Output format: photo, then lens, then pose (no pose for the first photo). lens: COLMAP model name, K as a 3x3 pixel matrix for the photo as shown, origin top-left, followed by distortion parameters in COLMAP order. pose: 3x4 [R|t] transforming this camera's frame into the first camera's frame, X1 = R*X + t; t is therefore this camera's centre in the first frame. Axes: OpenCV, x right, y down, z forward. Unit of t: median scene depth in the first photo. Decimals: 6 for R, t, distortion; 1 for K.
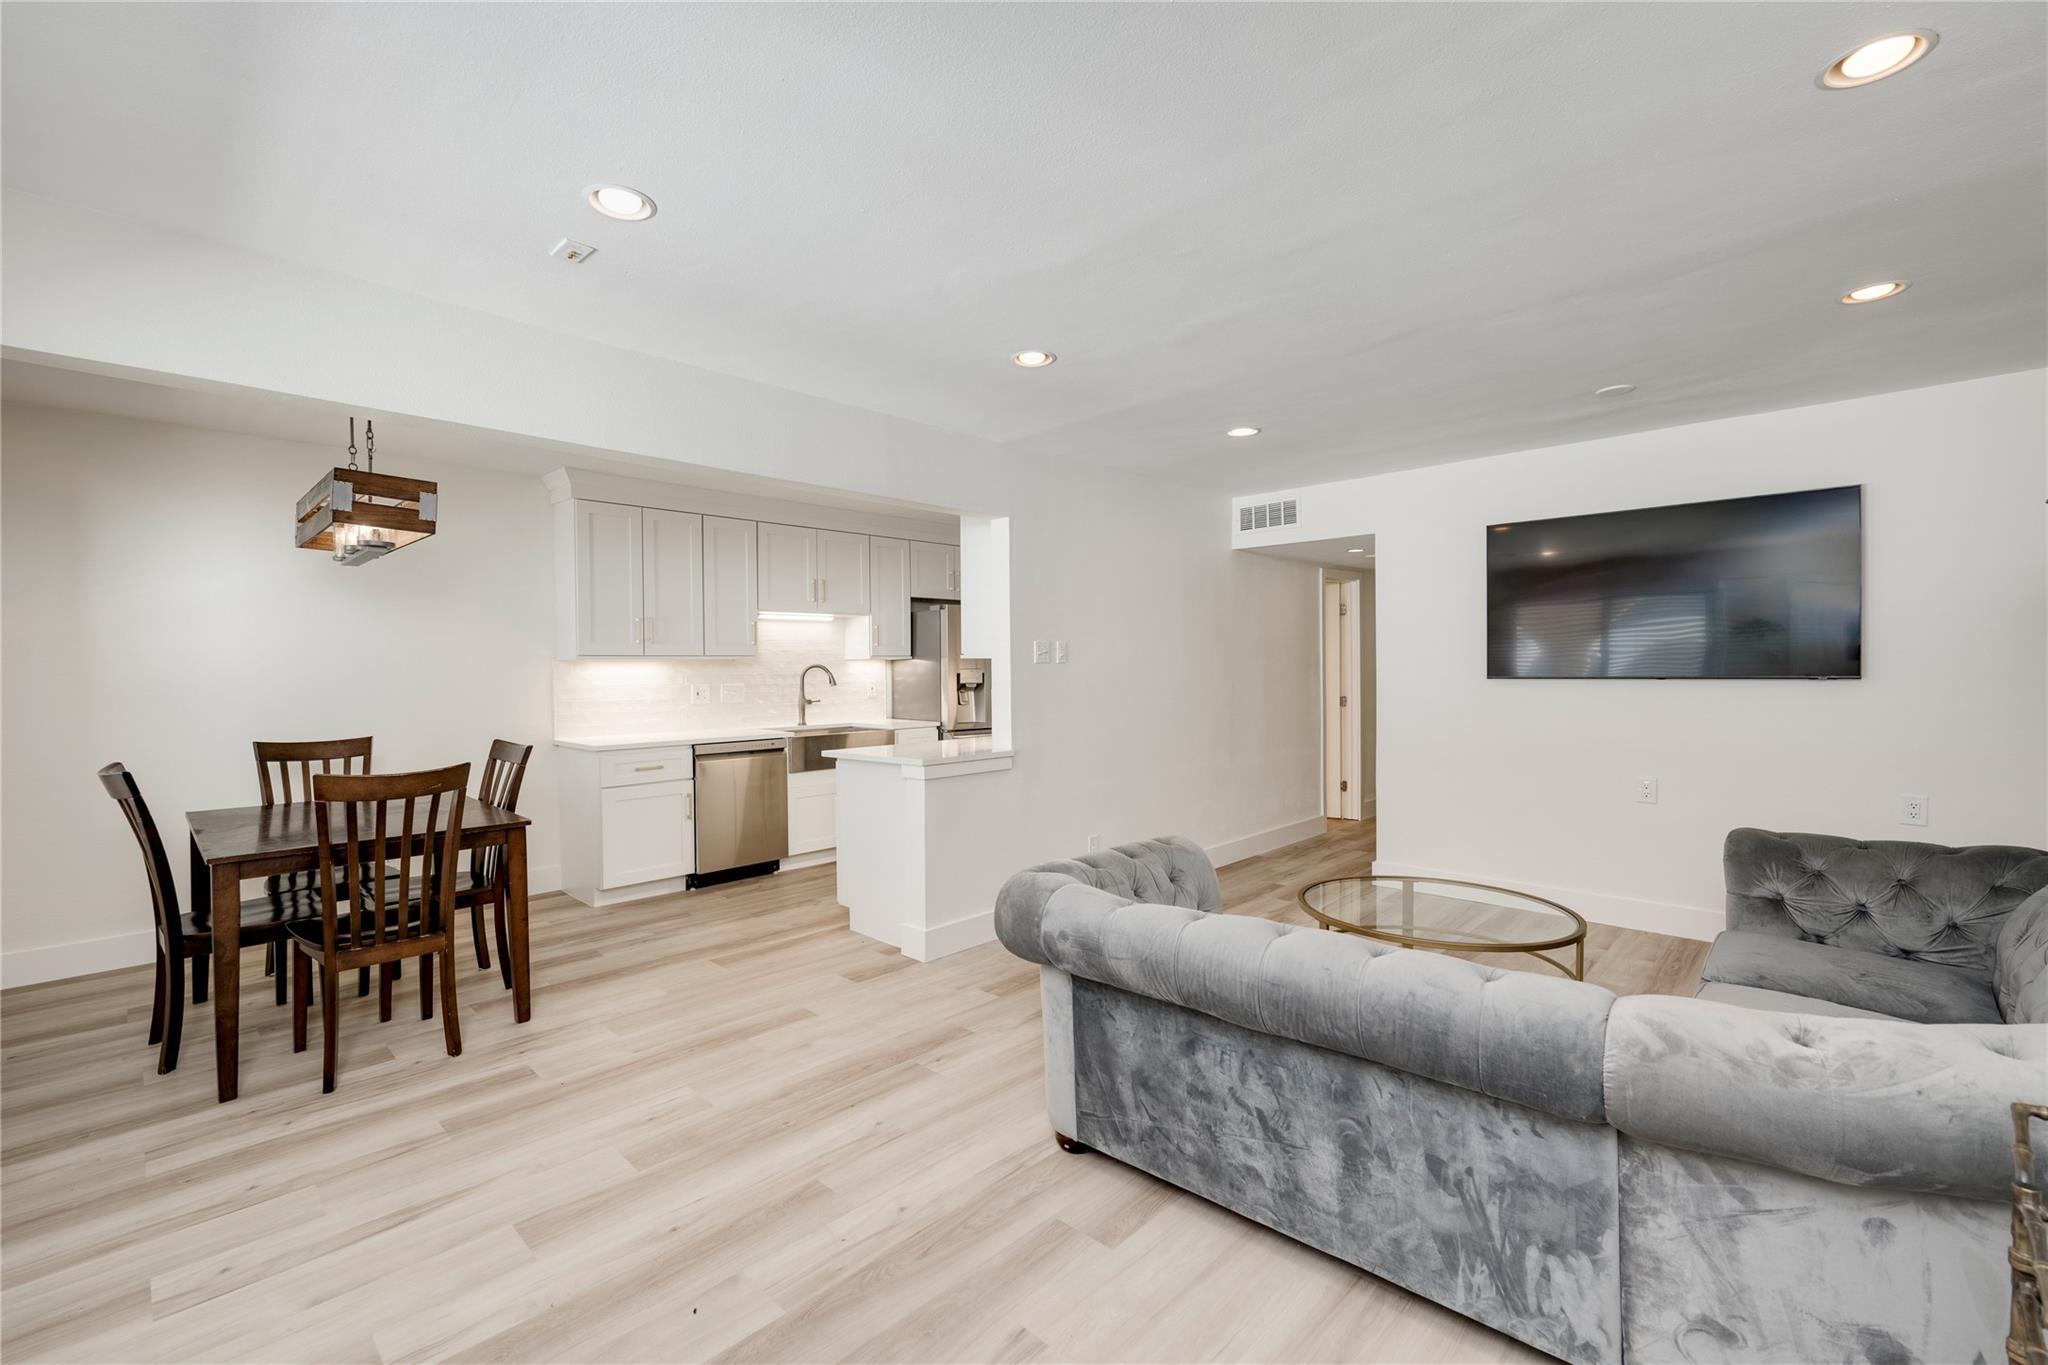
lens RADIAL K [[846.2, 0, 1033.5], [0, 846.2, 700.6], [0, 0, 1]] dist [-0.000829, 0.000184]
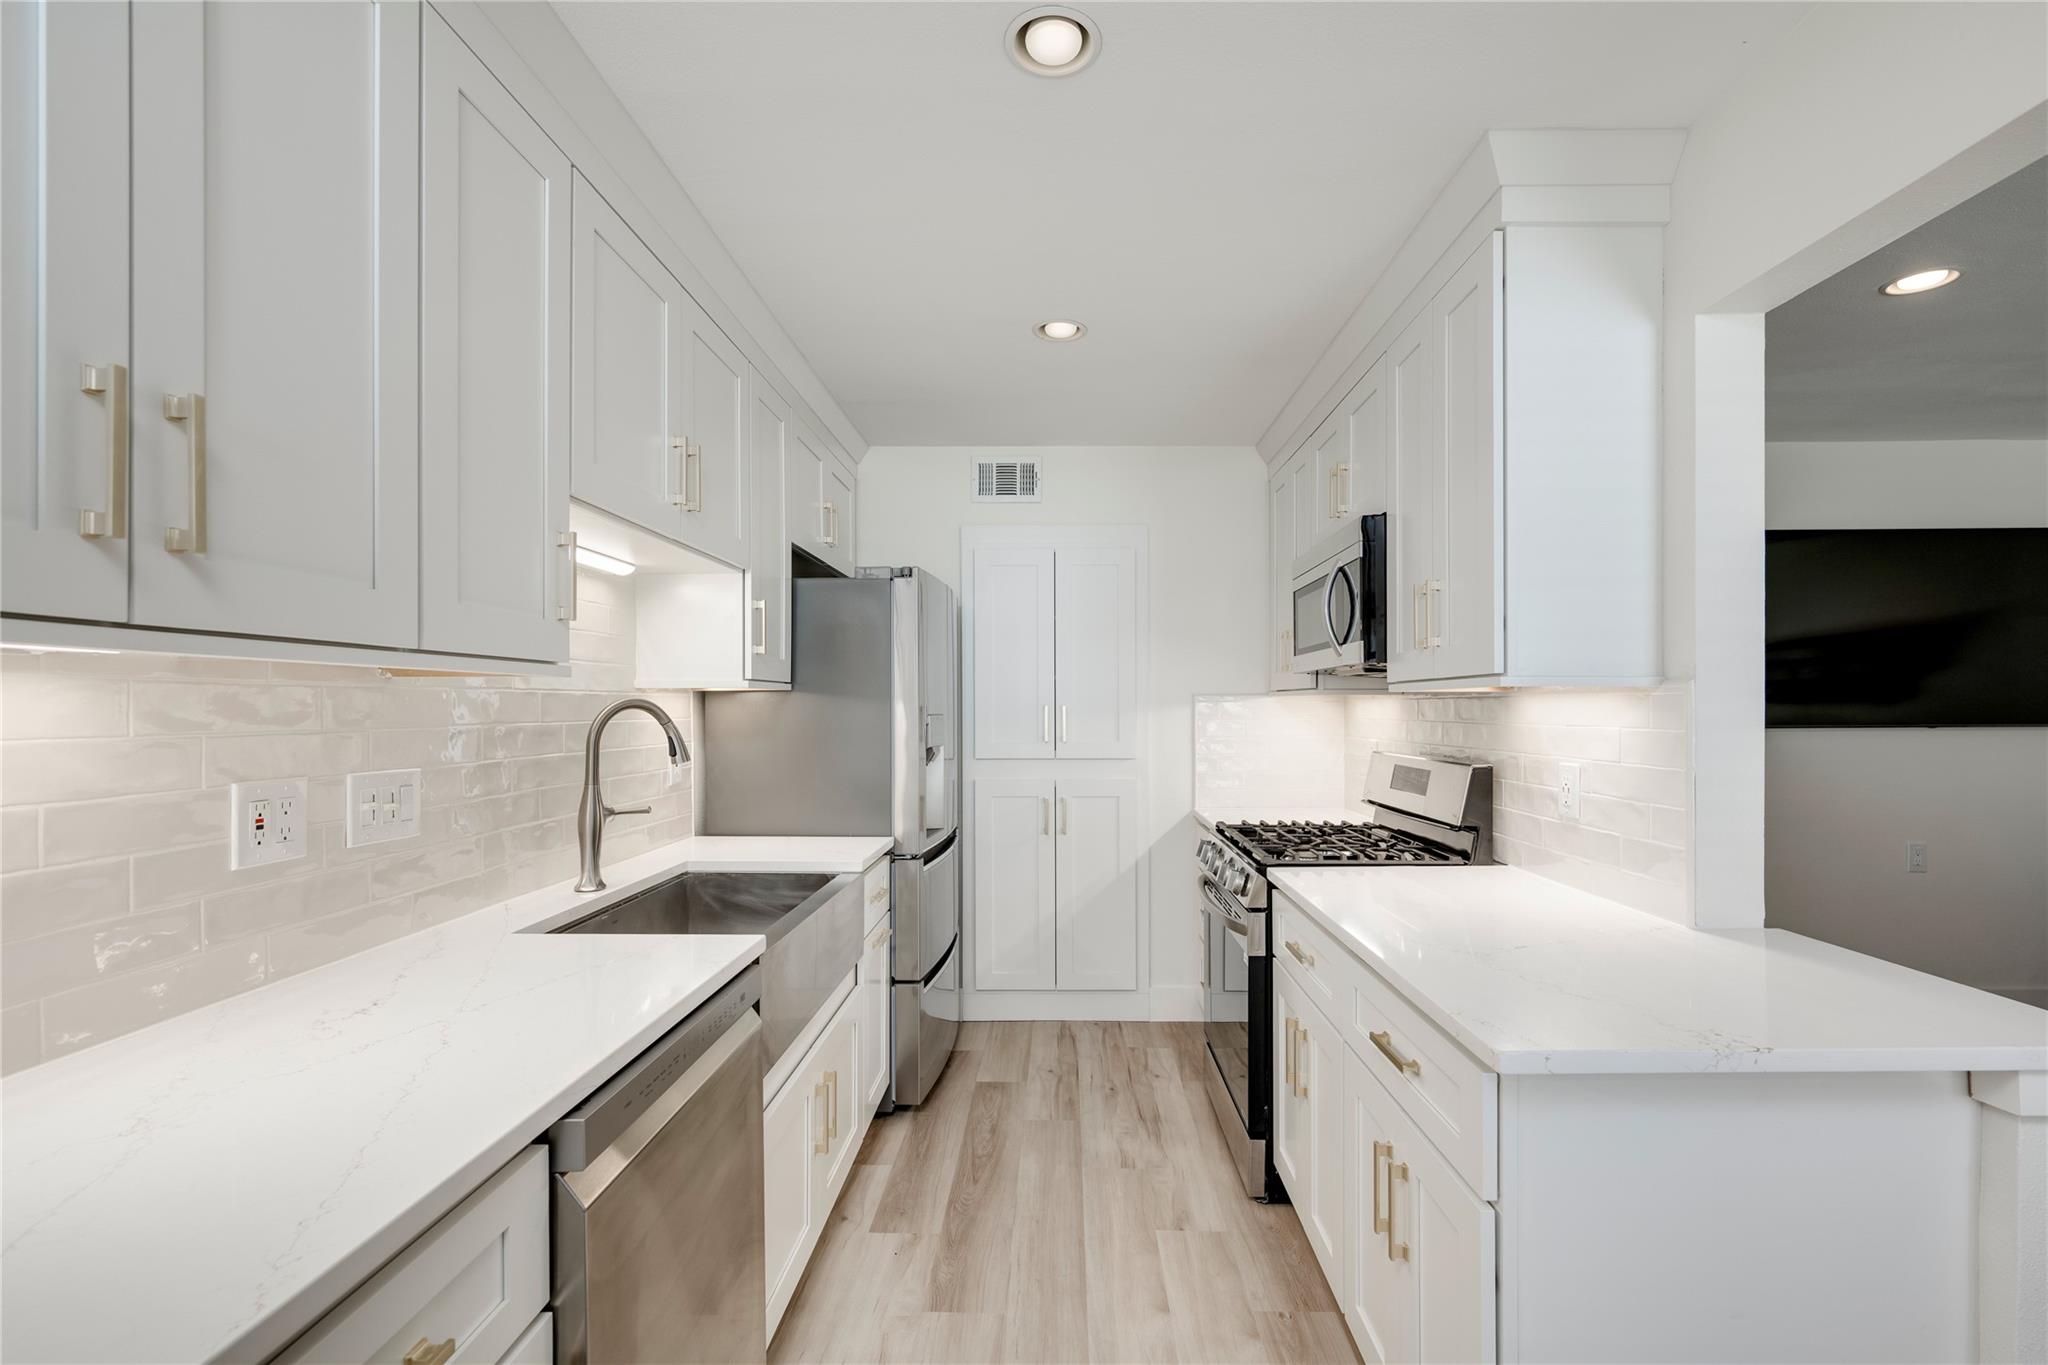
lens RADIAL K [[892.2, 0, 1054.6], [0, 892.2, 707.5], [0, 0, 1]] dist [0.000409, -0.000292]
pose [[0.737828, 0.008307, 0.674938, -0.453945], [0.022190, 0.999085, -0.036554, -0.028364], [-0.674624, 0.041948, 0.736968, 0.777903]]
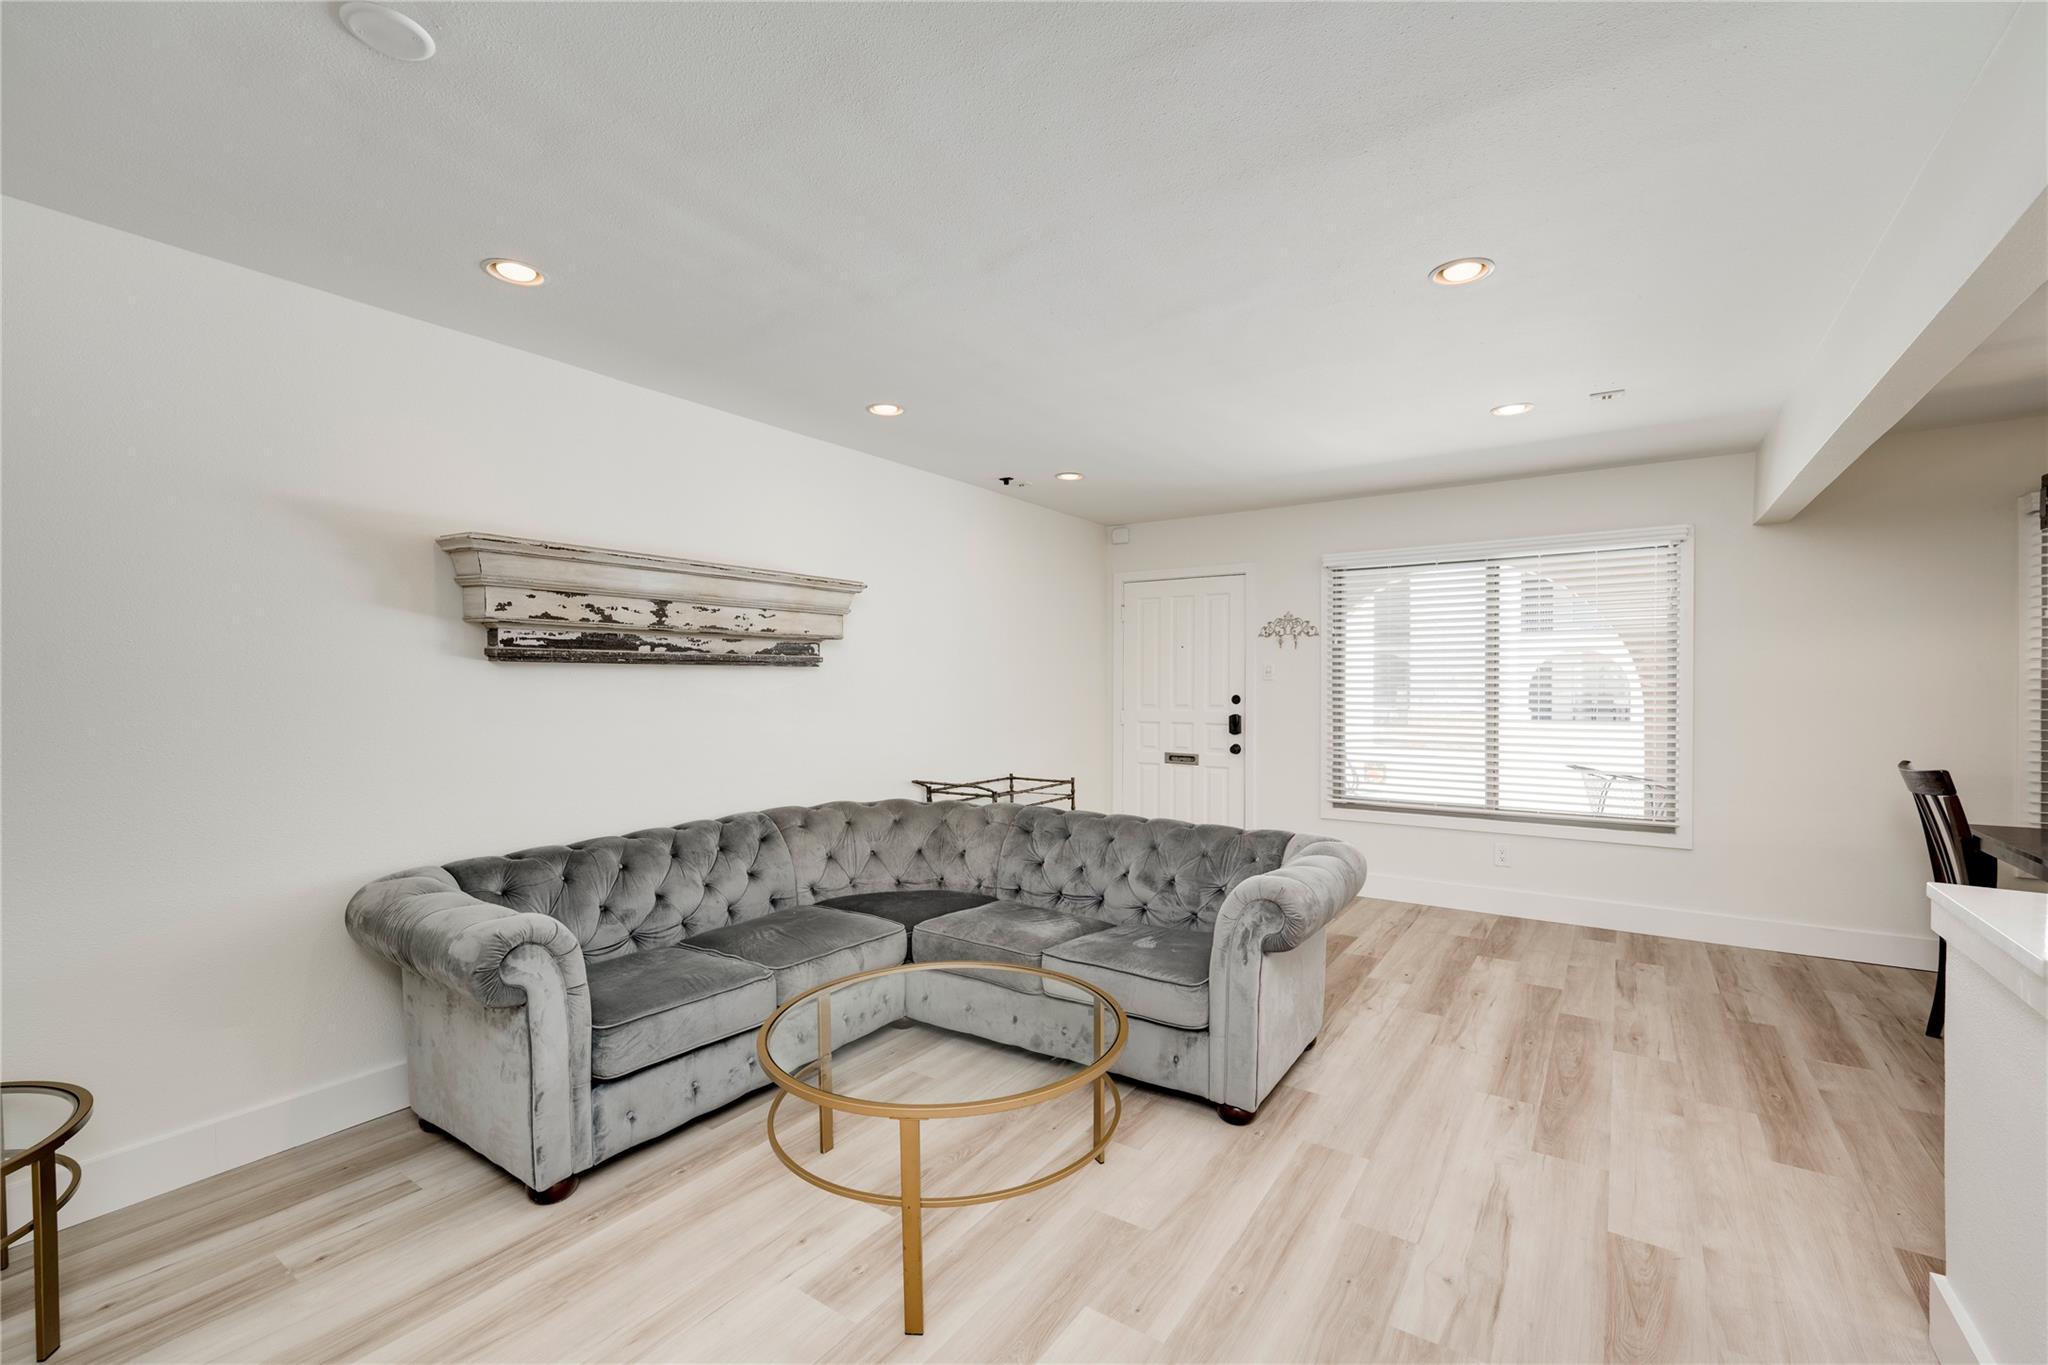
lens RADIAL K [[846.2, 0, 1033.5], [0, 846.2, 700.6], [0, 0, 1]] dist [-0.000829, 0.000184]
pose [[-0.987717, 0.014470, -0.155582, 0.306395], [0.005222, 0.998204, 0.059685, -0.042652], [0.156166, 0.058139, -0.986018, 1.027306]]
